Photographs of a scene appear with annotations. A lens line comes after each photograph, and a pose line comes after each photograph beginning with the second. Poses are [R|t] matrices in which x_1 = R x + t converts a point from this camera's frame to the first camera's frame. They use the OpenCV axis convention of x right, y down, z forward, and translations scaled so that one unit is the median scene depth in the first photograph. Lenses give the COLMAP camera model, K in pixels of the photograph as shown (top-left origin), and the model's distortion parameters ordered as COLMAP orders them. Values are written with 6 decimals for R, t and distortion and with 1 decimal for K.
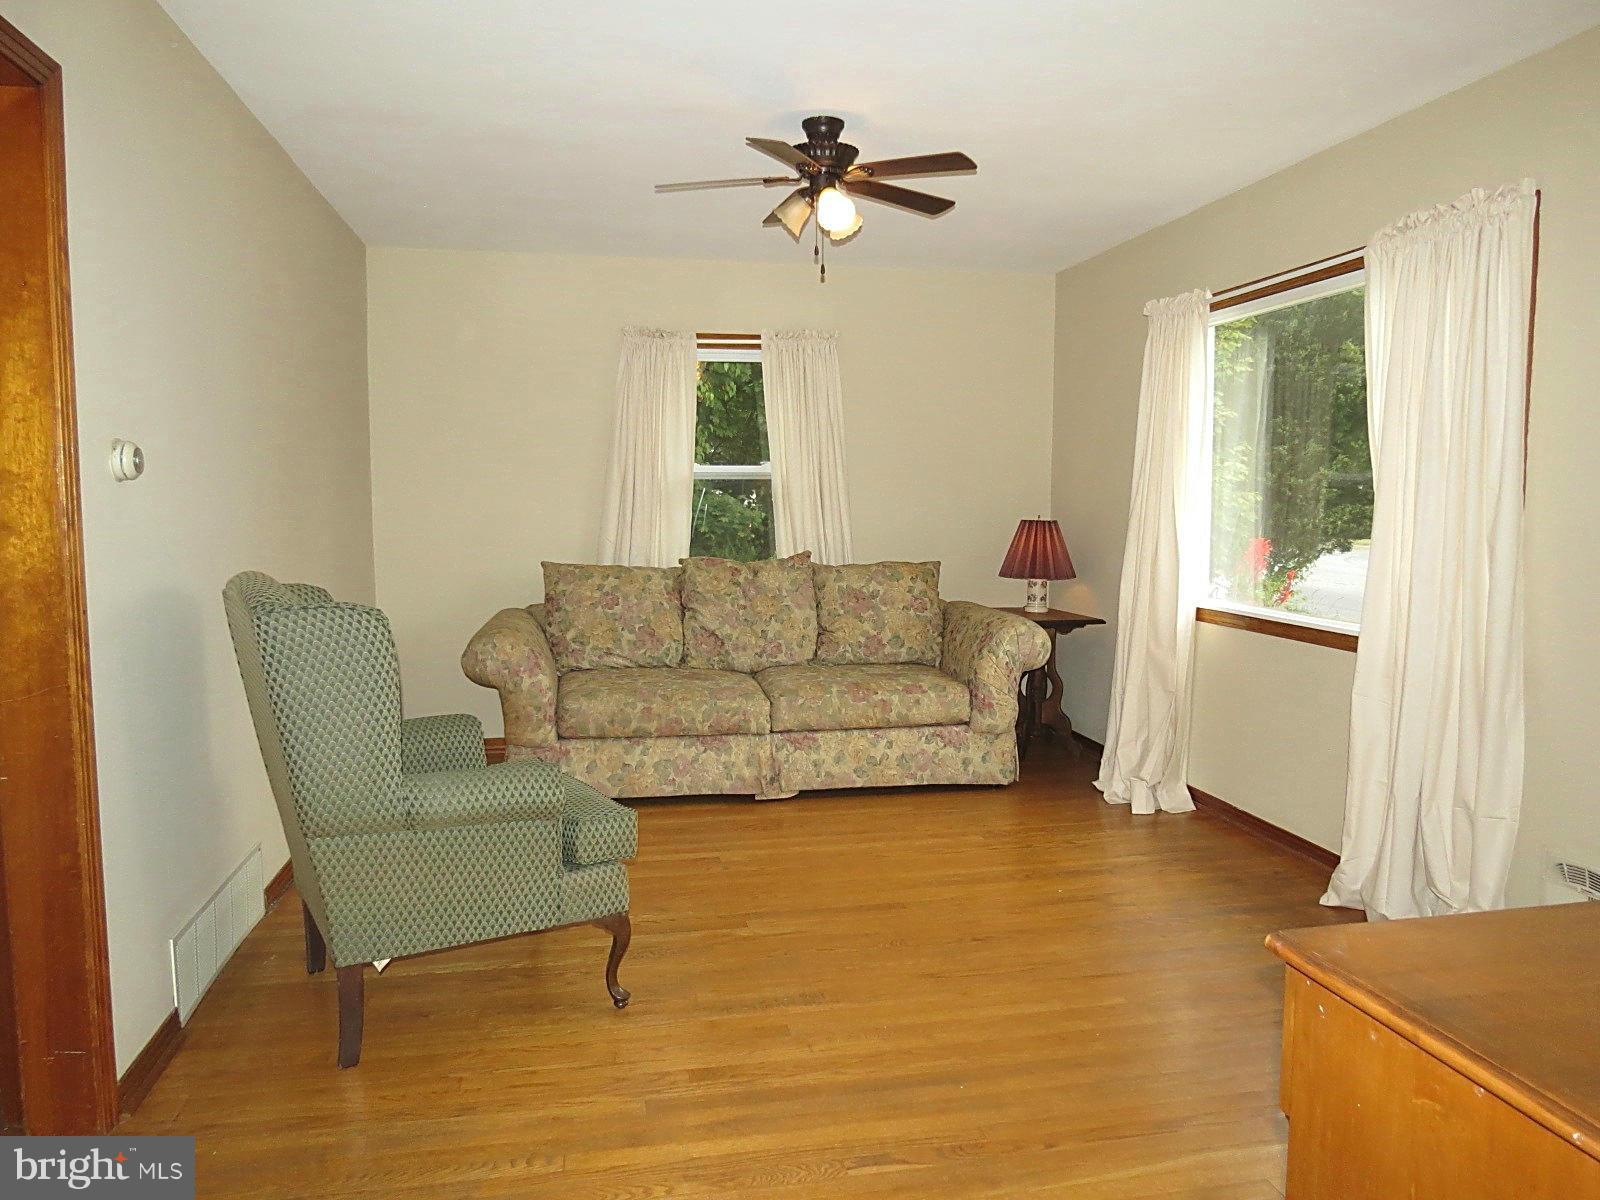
lens RADIAL K [[1144.7, 0, 797.8], [0, 1144.7, 602.4], [0, 0, 1]] dist [-0.019863, 0.001813]
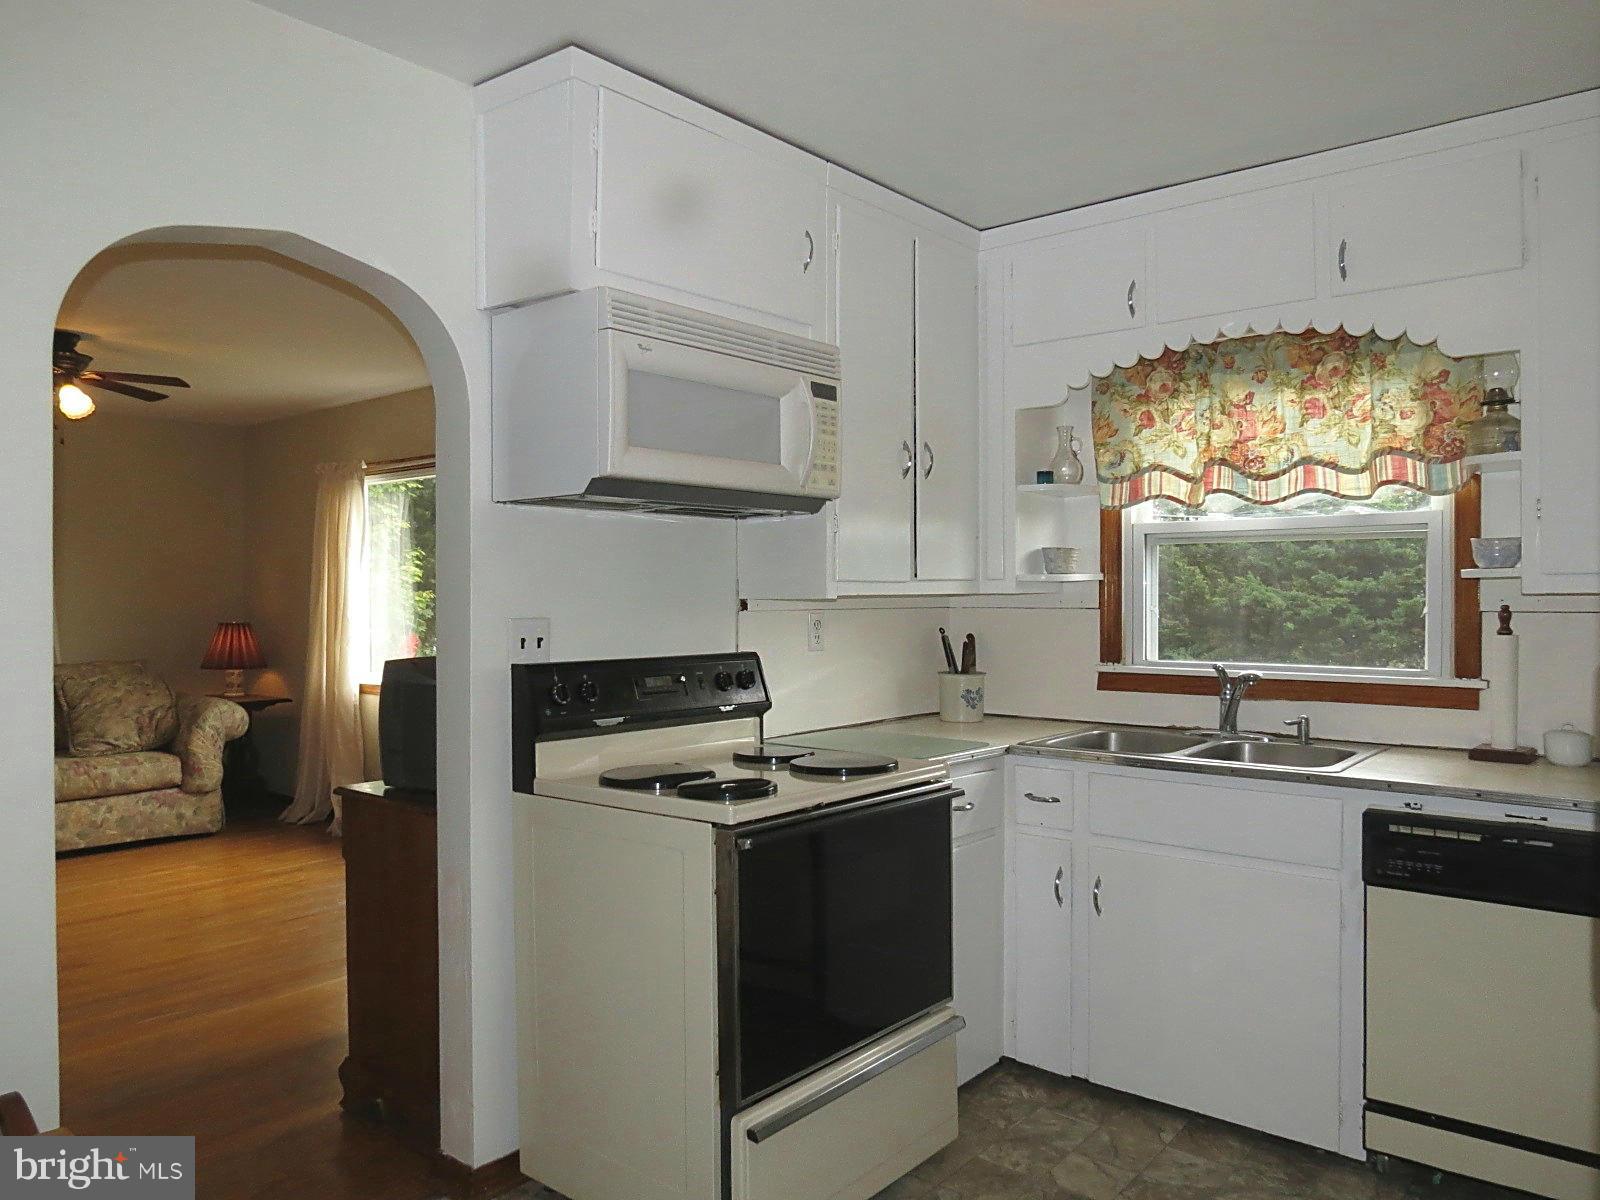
lens RADIAL K [[1144.7, 0, 797.8], [0, 1144.7, 602.4], [0, 0, 1]] dist [-0.019863, 0.001813]
pose [[0.777364, -0.007346, 0.629009, -0.109072], [0.060030, 0.996235, -0.062555, 0.024301], [-0.626181, 0.086388, 0.774877, -0.412746]]
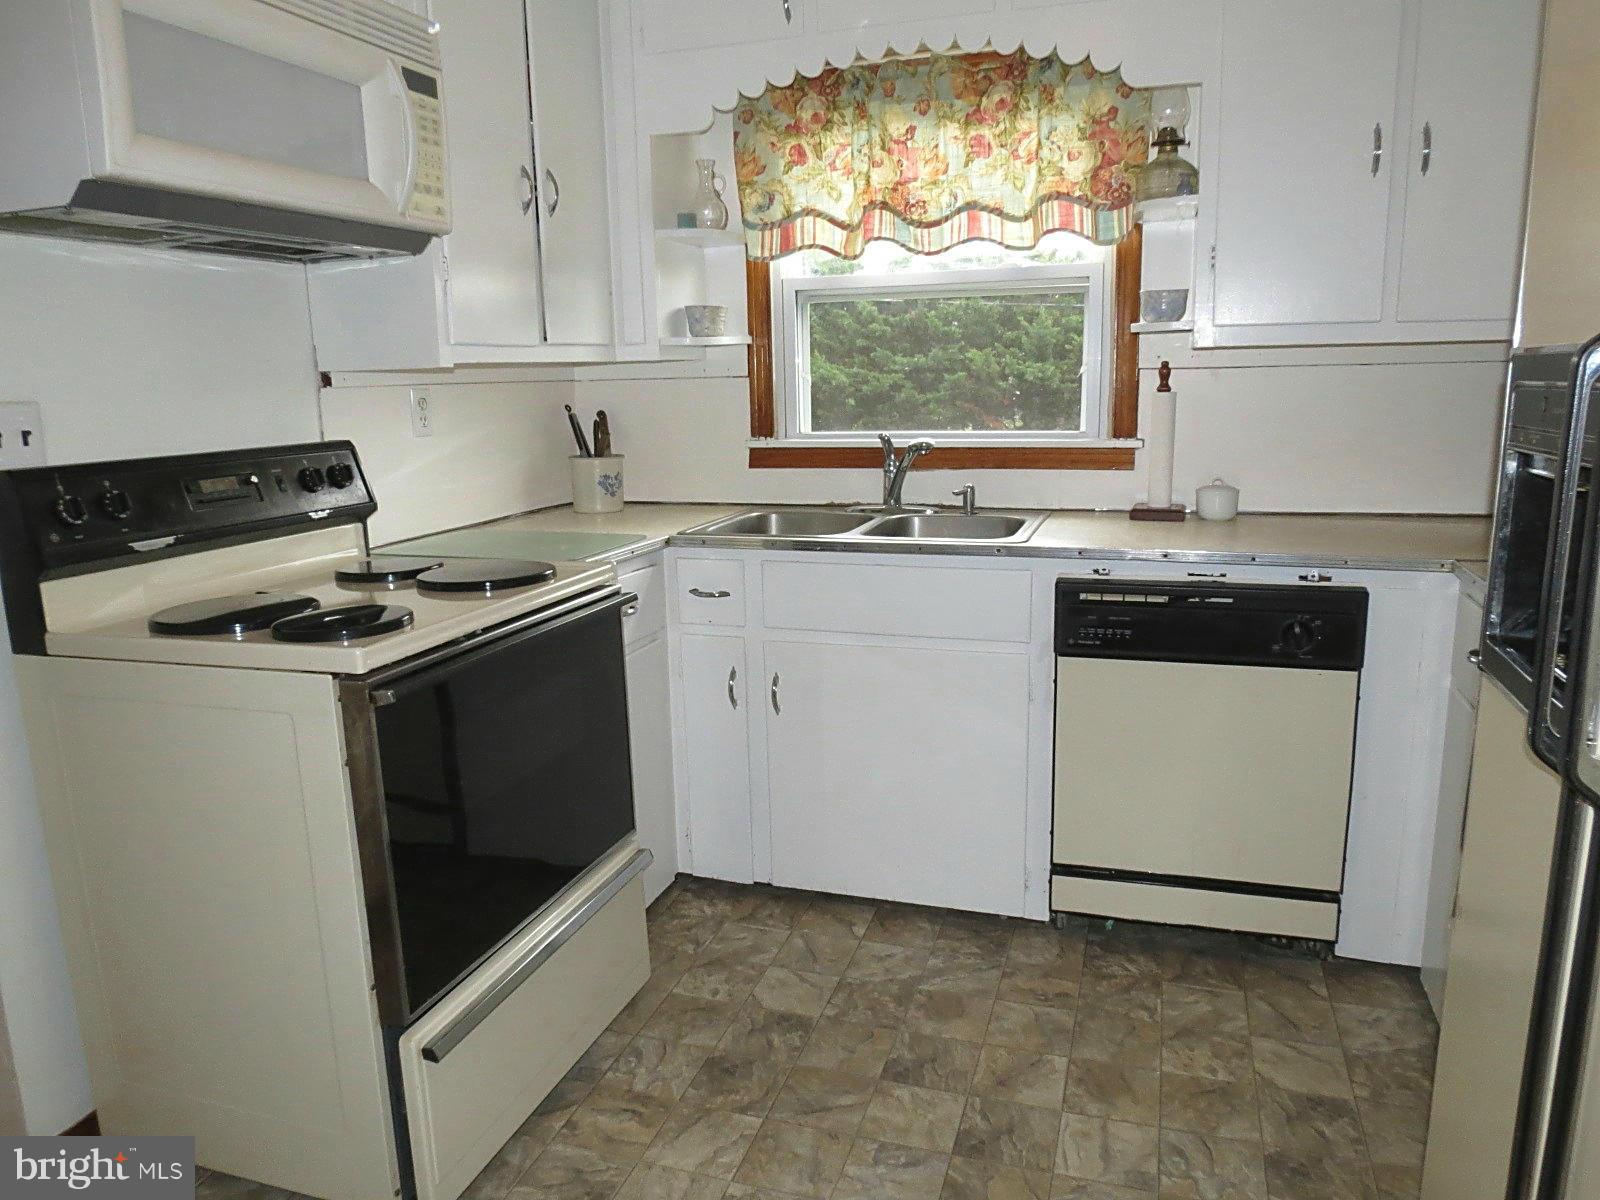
lens RADIAL K [[1135.1, 0, 794.6], [0, 1135.1, 600.7], [0, 0, 1]] dist [-0.029376, 0.003857]
pose [[0.496182, -0.182465, 0.848829, -0.056588], [0.101192, 0.983158, 0.152189, 0.024044], [-0.862302, 0.010382, 0.506289, -0.310683]]
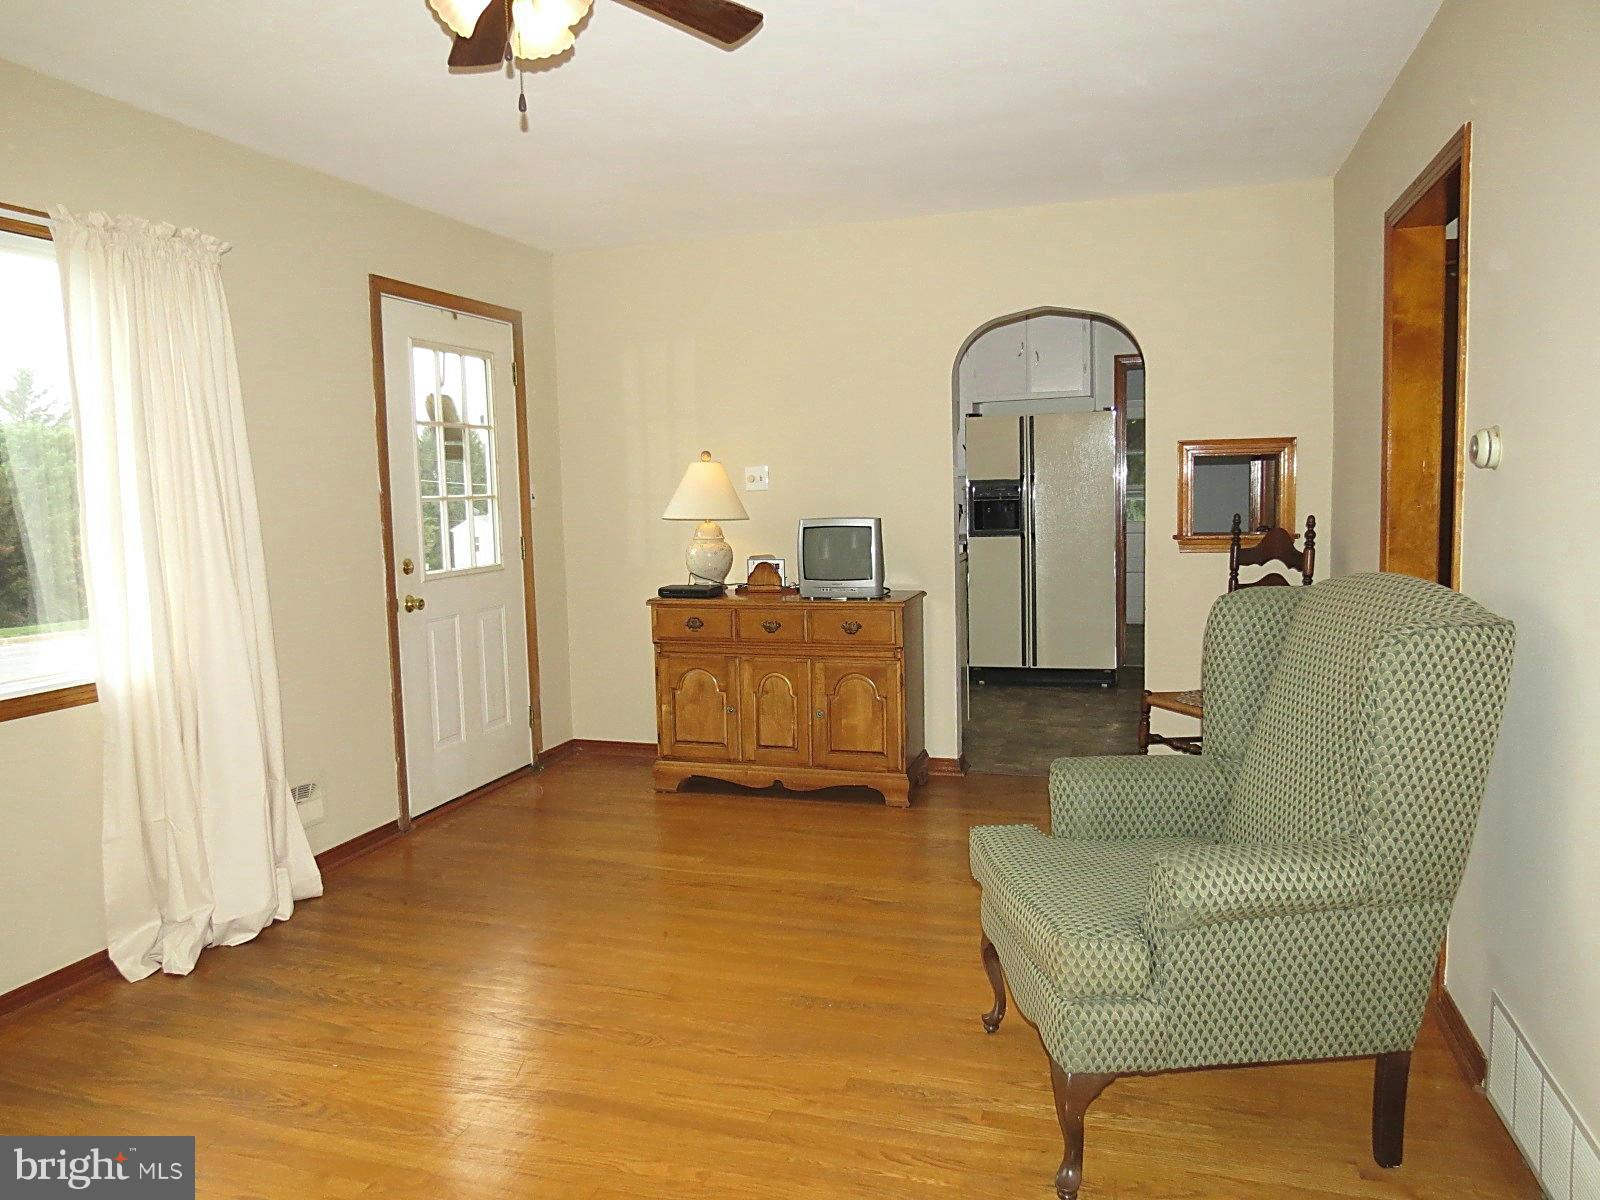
lens RADIAL K [[1172.6, 0, 782.9], [0, 1172.6, 599.4], [0, 0, 1]] dist [-0.029900, 0.000900]
pose [[-0.874421, -0.023441, 0.484601, -0.273477], [0.070465, 0.982106, 0.174652, -0.105666], [-0.480024, 0.186867, -0.857122, 1.085497]]
